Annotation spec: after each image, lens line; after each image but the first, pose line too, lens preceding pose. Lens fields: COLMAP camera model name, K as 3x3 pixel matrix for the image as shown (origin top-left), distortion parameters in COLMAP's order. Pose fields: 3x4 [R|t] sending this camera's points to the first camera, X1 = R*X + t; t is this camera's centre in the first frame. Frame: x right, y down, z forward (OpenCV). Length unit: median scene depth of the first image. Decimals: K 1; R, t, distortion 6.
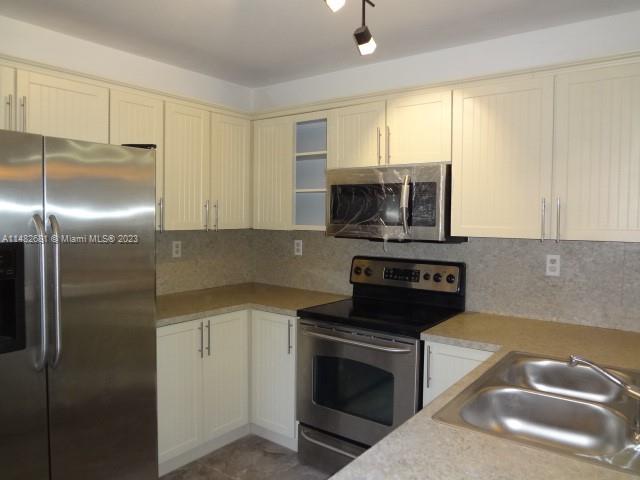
lens RADIAL K [[490.9, 0, 320.0], [0, 490.9, 240.0], [0, 0, 1]] dist [-0.065663, 0.000721]
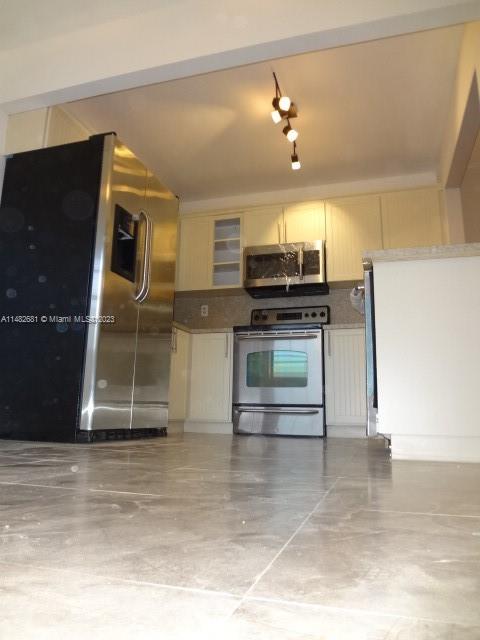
lens RADIAL K [[478.3, 0, 240.0], [0, 478.3, 320.0], [0, 0, 1]] dist [-0.068581, 0.047887]
pose [[0.938598, 0.067781, 0.338289, -0.526776], [0.015079, 0.971516, -0.236494, 0.470247], [-0.344683, 0.227074, 0.910841, -0.345425]]
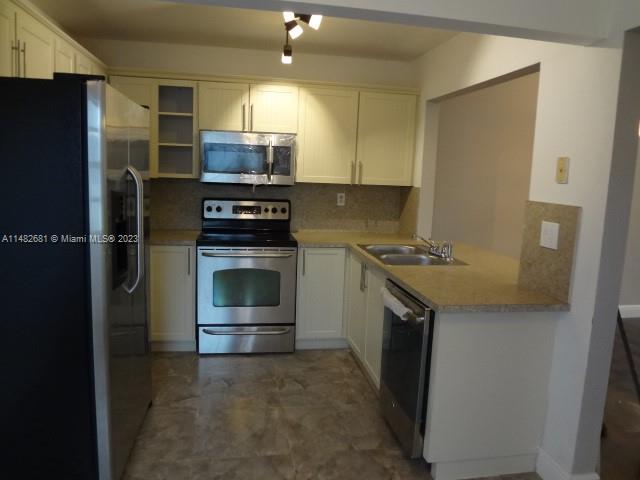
lens RADIAL K [[478.3, 0, 320.0], [0, 478.3, 240.0], [0, 0, 1]] dist [-0.068581, 0.047887]
pose [[0.681451, -0.092047, 0.726053, -0.745339], [0.002012, 0.992291, 0.123911, -0.013722], [-0.731861, -0.082979, 0.676383, -0.094072]]
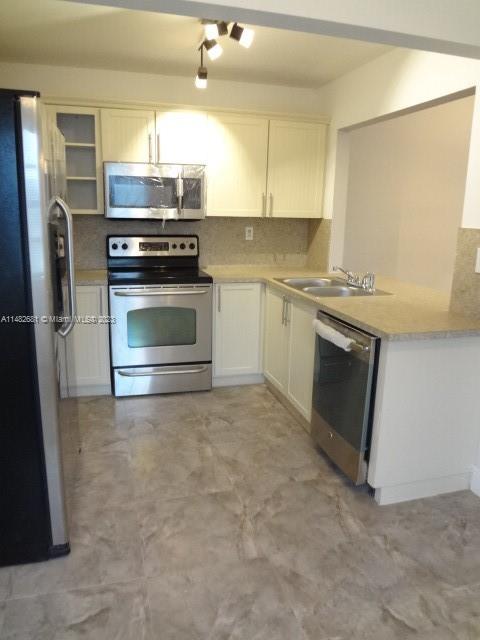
lens RADIAL K [[478.3, 0, 240.0], [0, 478.3, 320.0], [0, 0, 1]] dist [-0.068581, 0.047887]
pose [[0.604780, -0.179745, 0.775843, -0.800858], [0.021294, 0.977498, 0.209865, -0.002080], [-0.796108, -0.110402, 0.594999, 0.009822]]
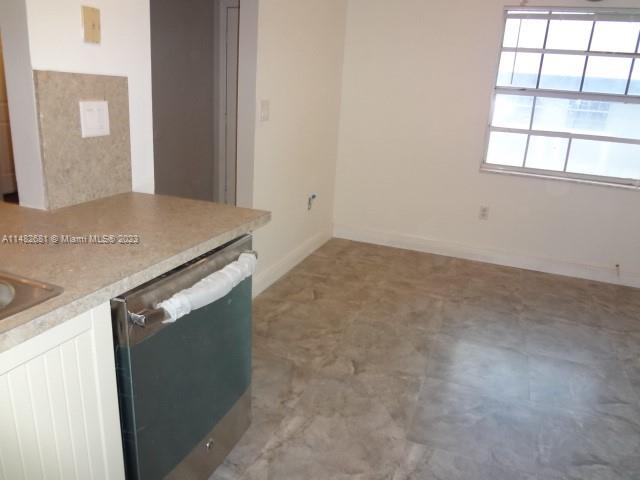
lens RADIAL K [[478.3, 0, 320.0], [0, 478.3, 240.0], [0, 0, 1]] dist [-0.068581, 0.047887]
pose [[-0.957162, 0.011067, -0.289340, 0.026828], [-0.087830, 0.941092, 0.326544, 0.003899], [0.275910, 0.337968, -0.899806, 0.850288]]
